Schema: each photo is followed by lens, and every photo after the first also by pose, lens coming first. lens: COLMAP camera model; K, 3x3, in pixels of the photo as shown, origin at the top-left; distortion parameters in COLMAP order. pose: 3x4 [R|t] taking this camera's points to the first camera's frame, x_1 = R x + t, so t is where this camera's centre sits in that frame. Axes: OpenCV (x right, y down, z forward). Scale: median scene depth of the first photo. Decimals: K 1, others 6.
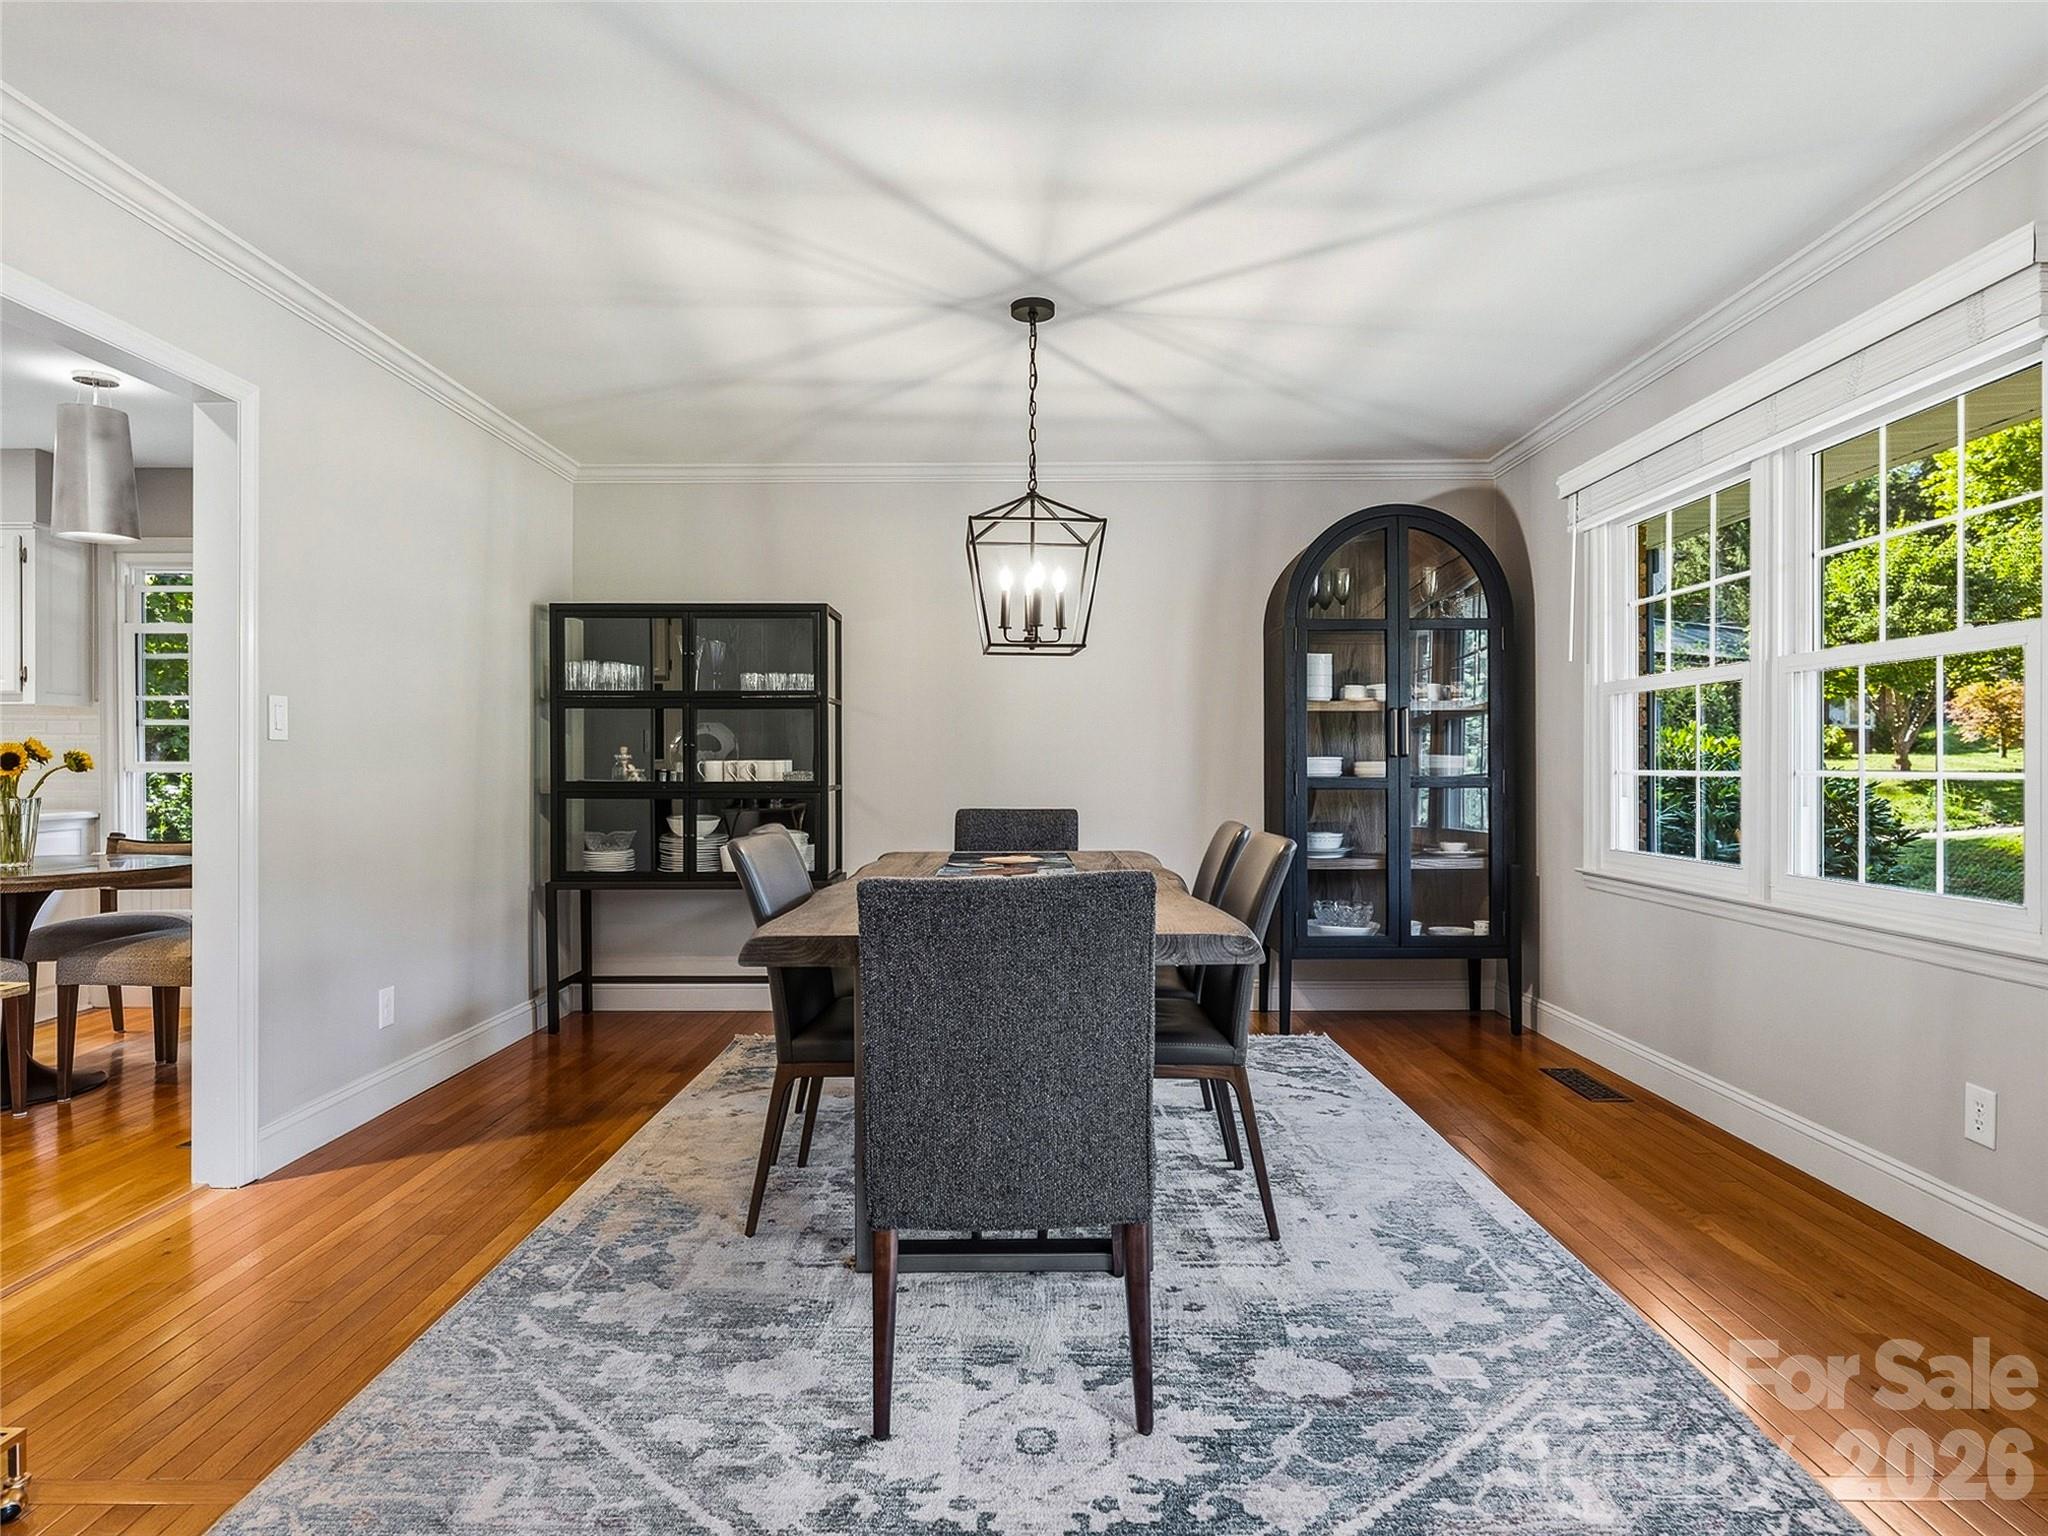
lens RADIAL K [[1168.5, 0, 1025.2], [0, 1168.5, 765.9], [0, 0, 1]] dist [0.002147, -0.001538]
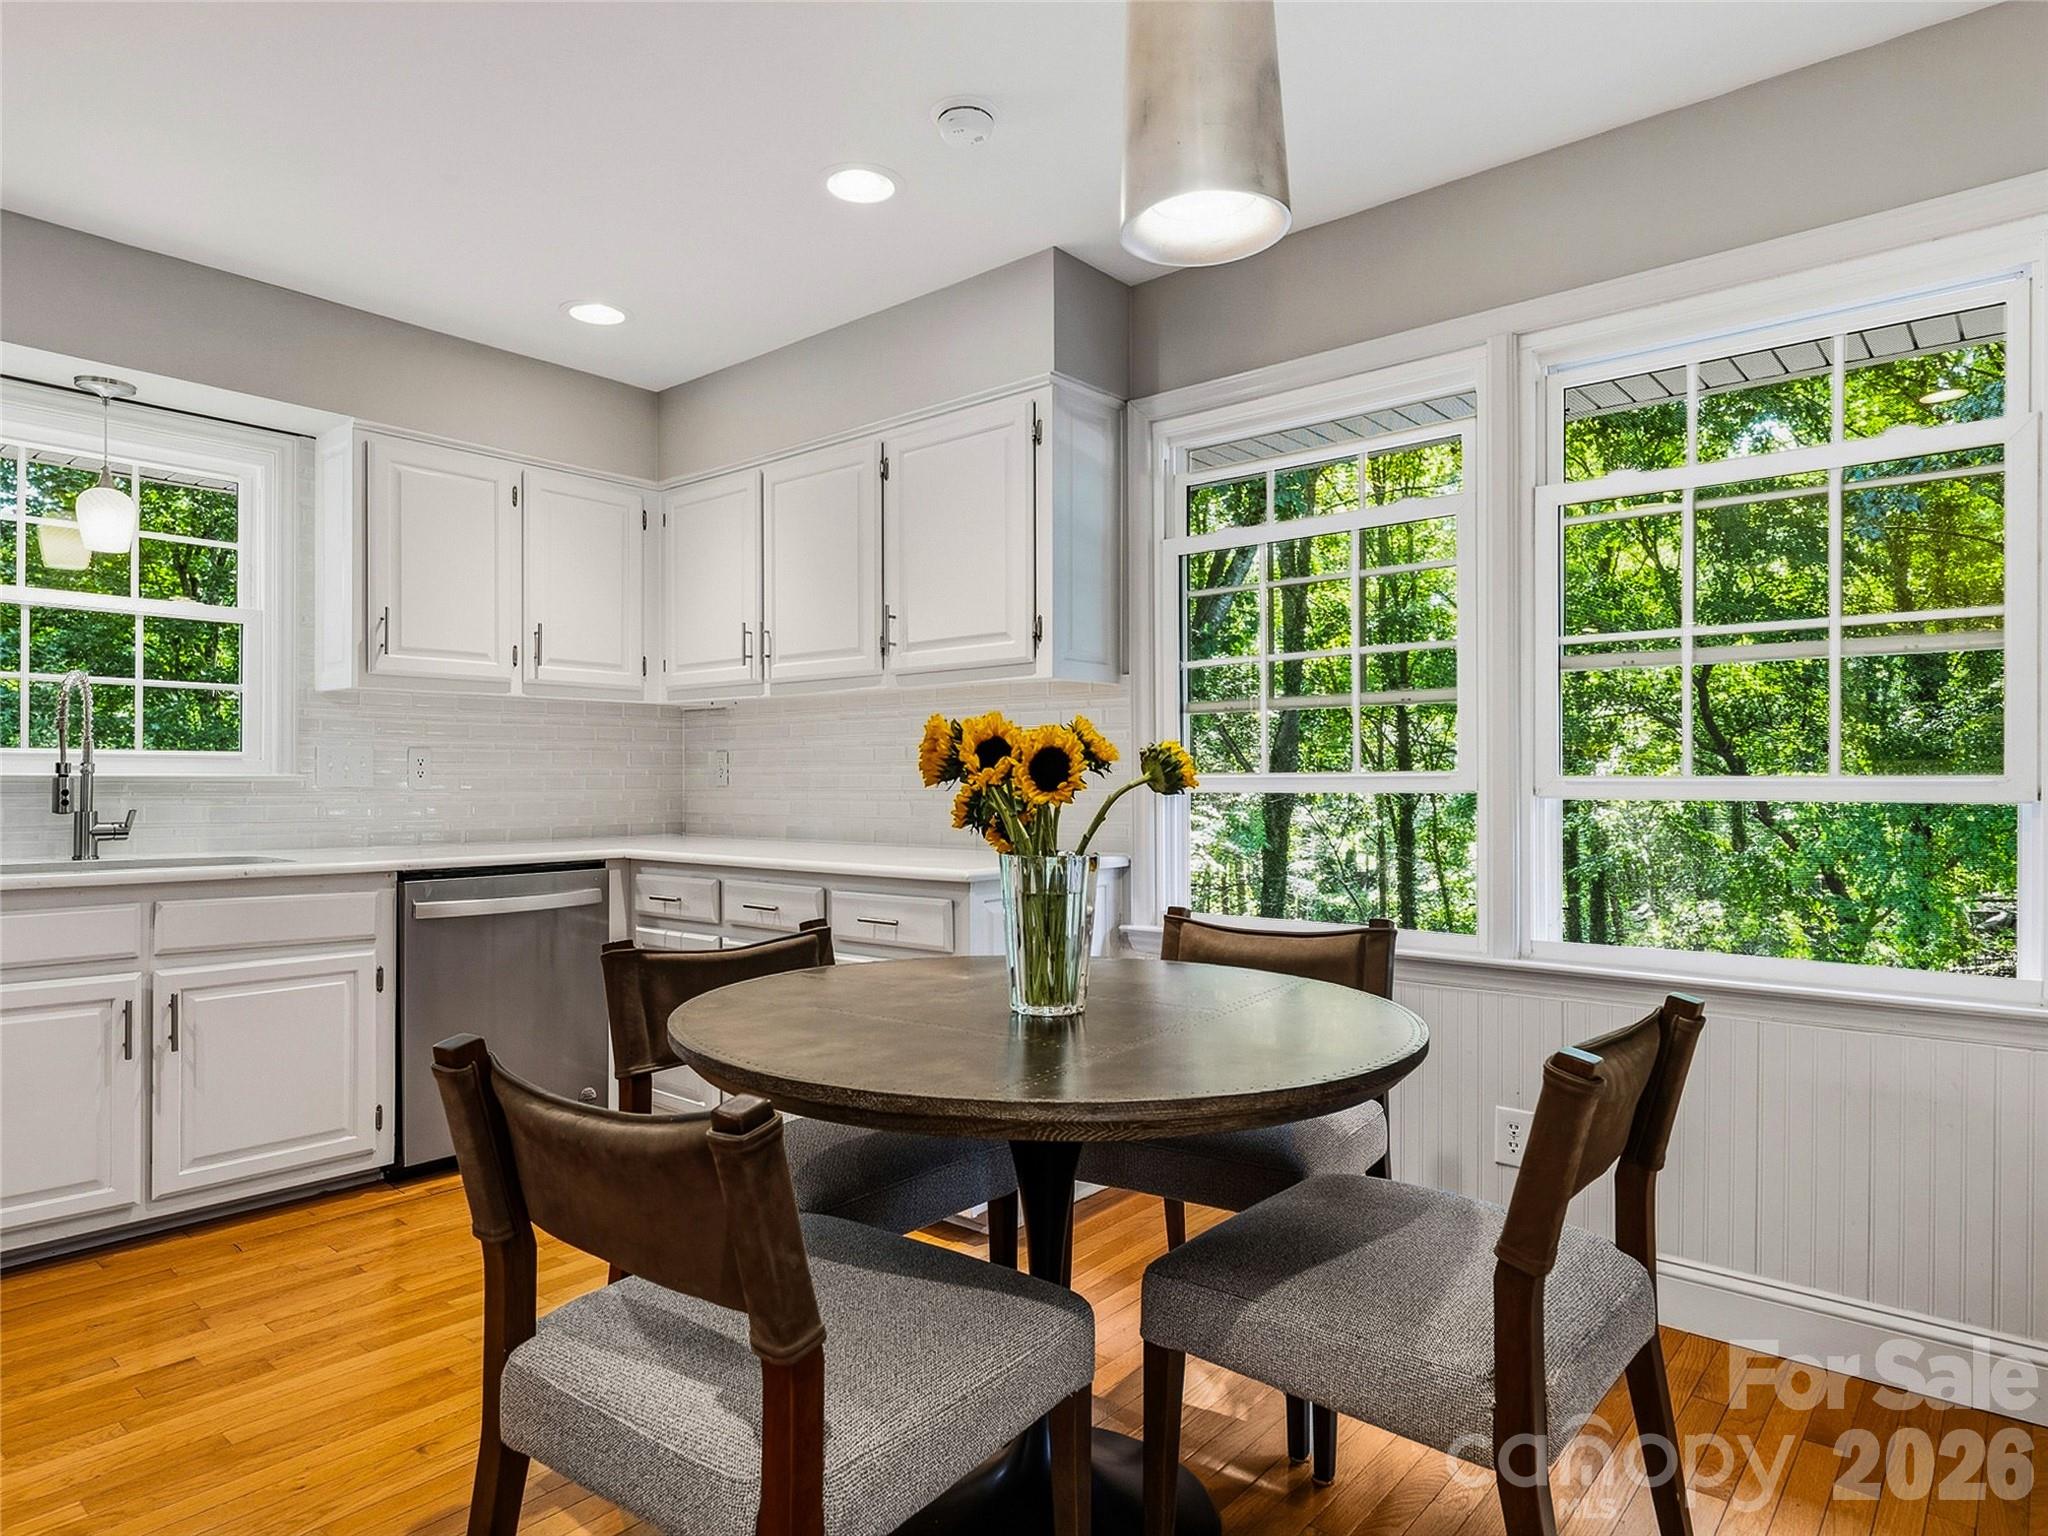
lens RADIAL K [[1190.6, 0, 1023.6], [0, 1190.6, 777.5], [0, 0, 1]] dist [-0.035348, 0.001884]
pose [[0.776178, -0.002003, -0.630510, -0.489424], [0.000536, 0.999997, -0.002517, -0.000102], [0.630513, 0.001616, 0.776177, 0.534550]]
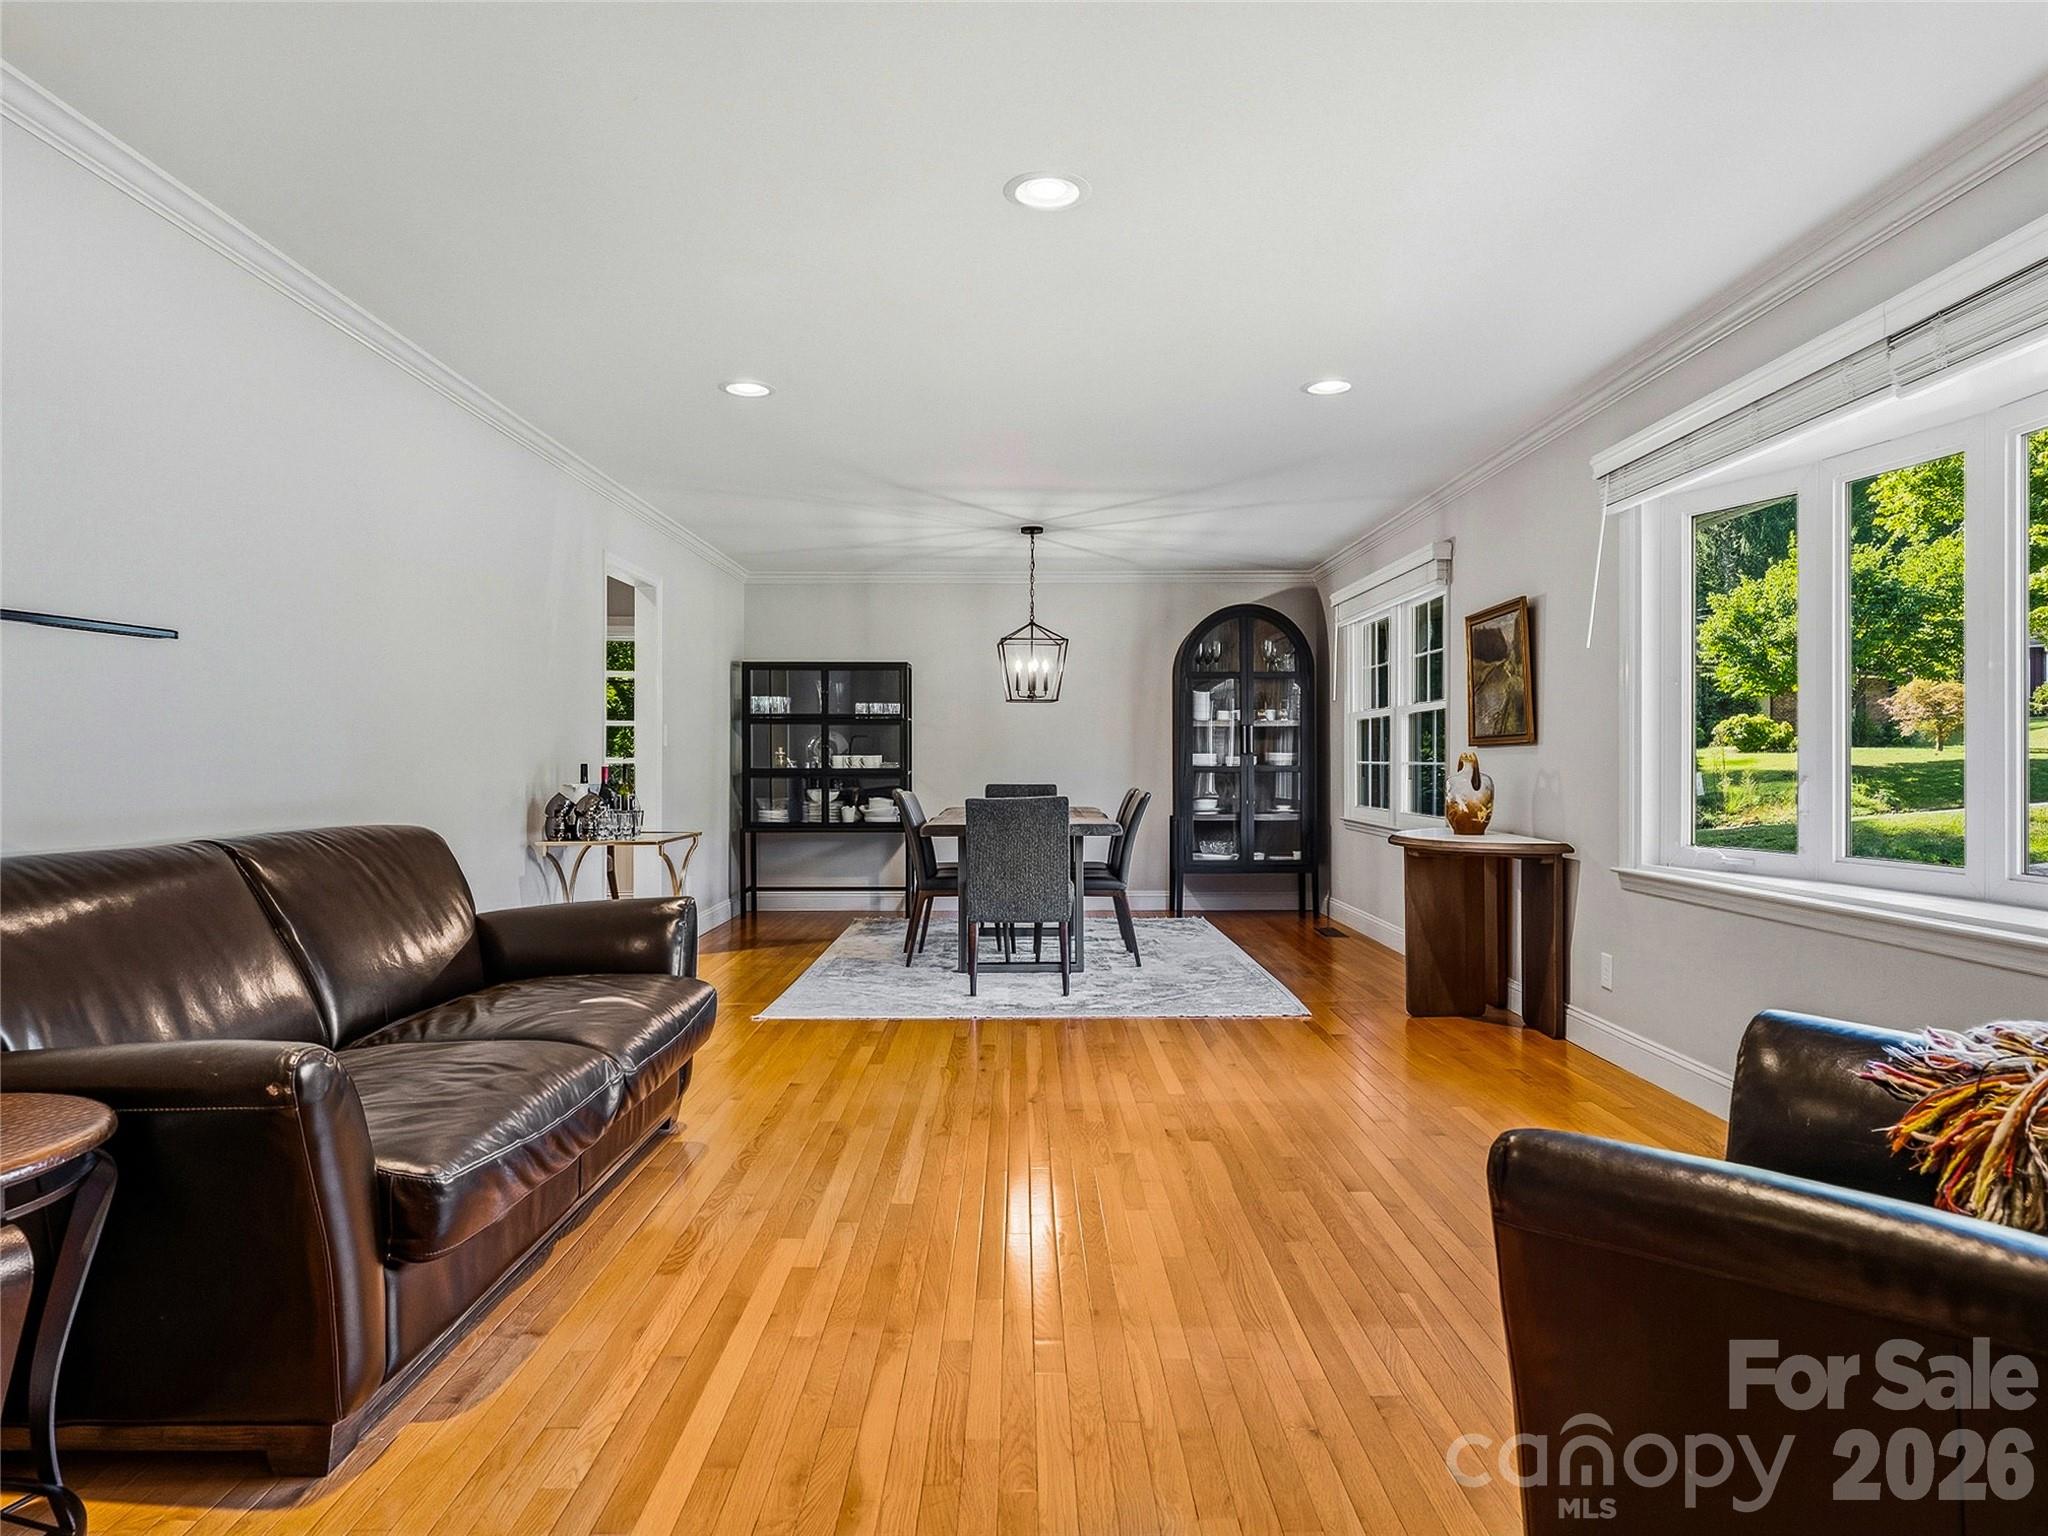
lens RADIAL K [[1314.1, 0, 1004.3], [0, 1314.1, 760.0], [0, 0, 1]] dist [0.004946, -0.003392]
pose [[0.999986, 0.000341, -0.005373, -0.020334], [-0.000334, 0.999999, 0.001319, -0.001242], [0.005374, -0.001317, 0.999985, -0.884495]]
